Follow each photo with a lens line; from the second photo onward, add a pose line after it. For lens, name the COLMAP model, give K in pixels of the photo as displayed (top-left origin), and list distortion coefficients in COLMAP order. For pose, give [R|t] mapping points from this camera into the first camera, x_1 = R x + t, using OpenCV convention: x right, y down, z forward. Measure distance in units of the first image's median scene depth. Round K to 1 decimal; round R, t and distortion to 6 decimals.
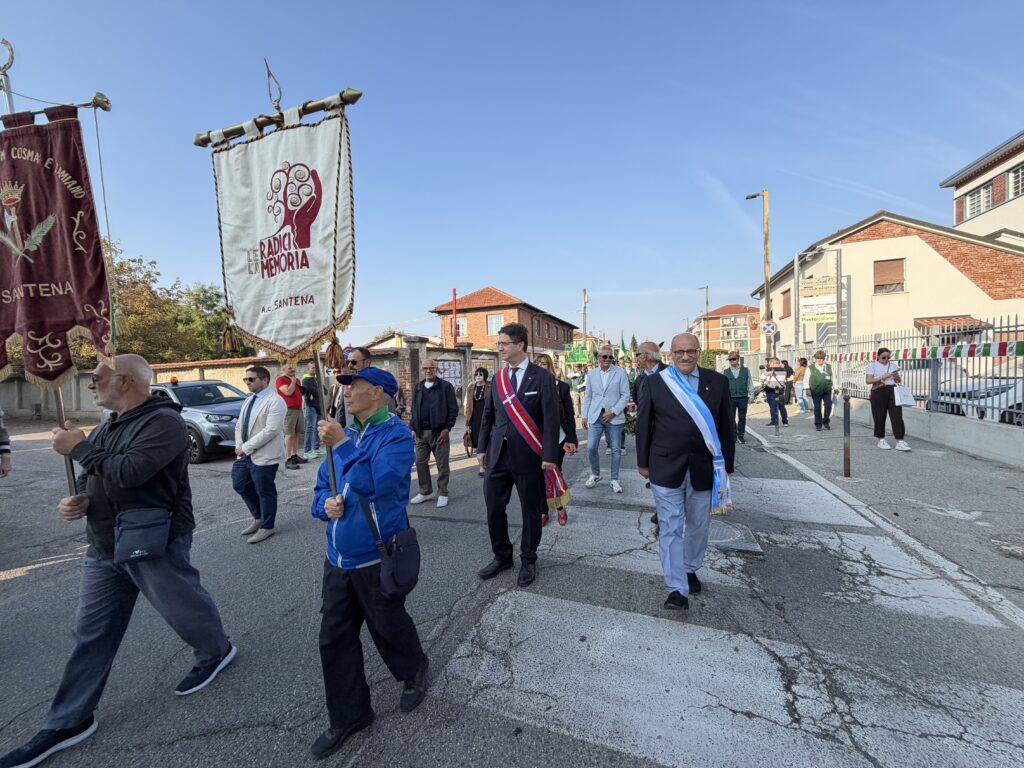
lens RADIAL K [[410.7, 0, 509.8], [0, 410.7, 386.7], [0, 0, 1]] dist [0.000077, -0.000182]
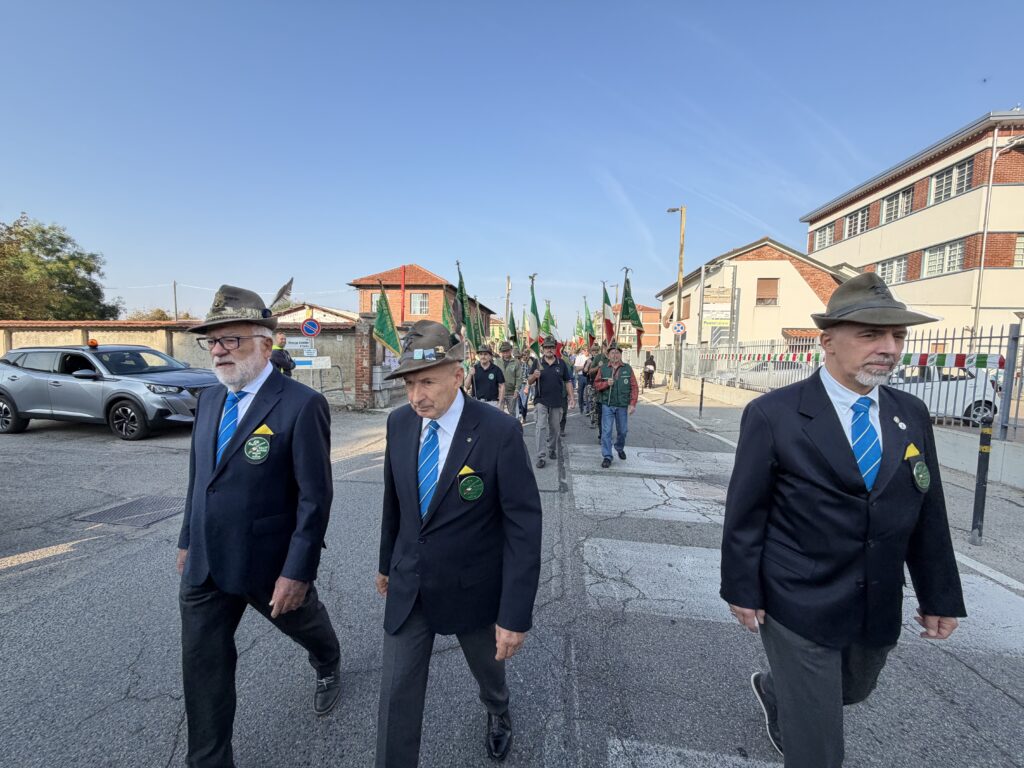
lens RADIAL K [[410.7, 0, 509.5], [0, 410.7, 388.6], [0, 0, 1]] dist [0.000077, -0.000182]
pose [[0.971186, 0.033987, 0.235888, -0.105292], [-0.044554, 0.998221, 0.039608, 0.003510], [-0.234122, -0.048977, 0.970973, -0.020531]]
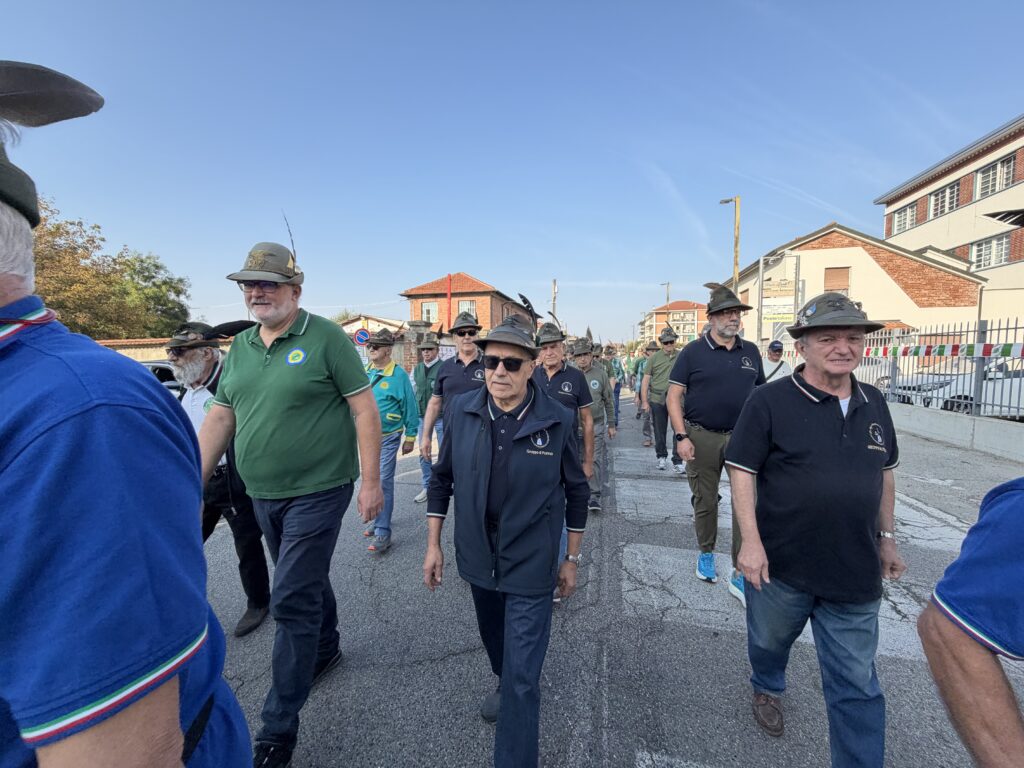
lens RADIAL K [[410.7, 0, 508.5], [0, 410.7, 388.3], [0, 0, 1]] dist [0.000077, -0.000182]
pose [[0.993179, 0.018965, 0.115043, -0.096705], [-0.022845, 0.999211, 0.032501, 0.004553], [-0.114336, -0.034907, 0.992829, -0.022391]]
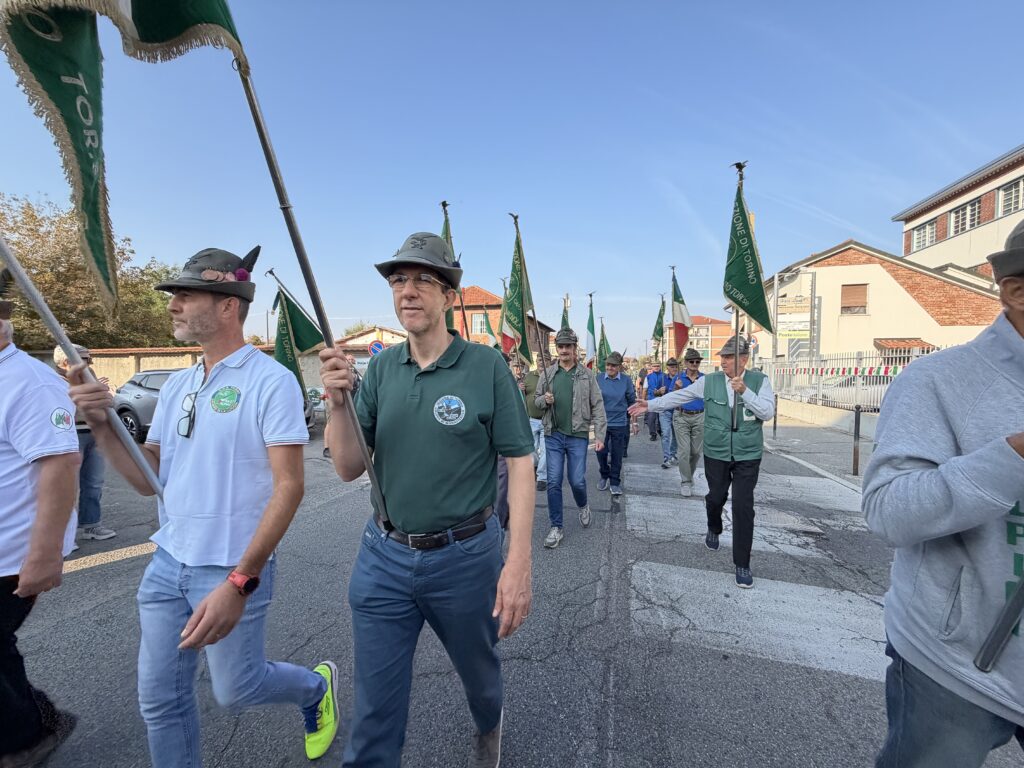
lens RADIAL K [[410.7, 0, 508.1], [0, 410.7, 387.0], [0, 0, 1]] dist [0.000077, -0.000182]
pose [[0.995610, 0.038493, 0.085318, -0.096694], [-0.038625, 0.999254, -0.000105, 0.003383], [-0.085259, -0.003191, 0.996354, -0.025540]]
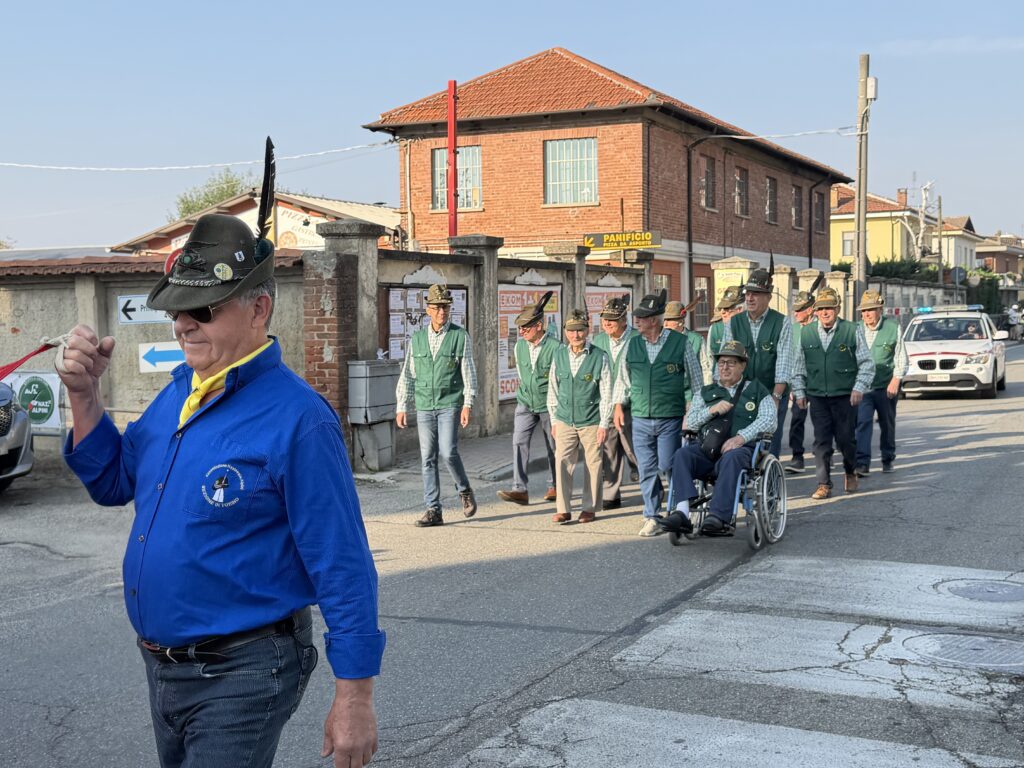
lens RADIAL K [[1407.5, 0, 491.6], [0, 1407.5, 391.2], [0, 0, 1]] dist [0.145516, 0.000000]
pose [[0.995698, 0.024471, -0.089369, 0.011697], [-0.023195, 0.999614, 0.015288, 0.007017], [0.089708, -0.013149, 0.995881, -0.198622]]
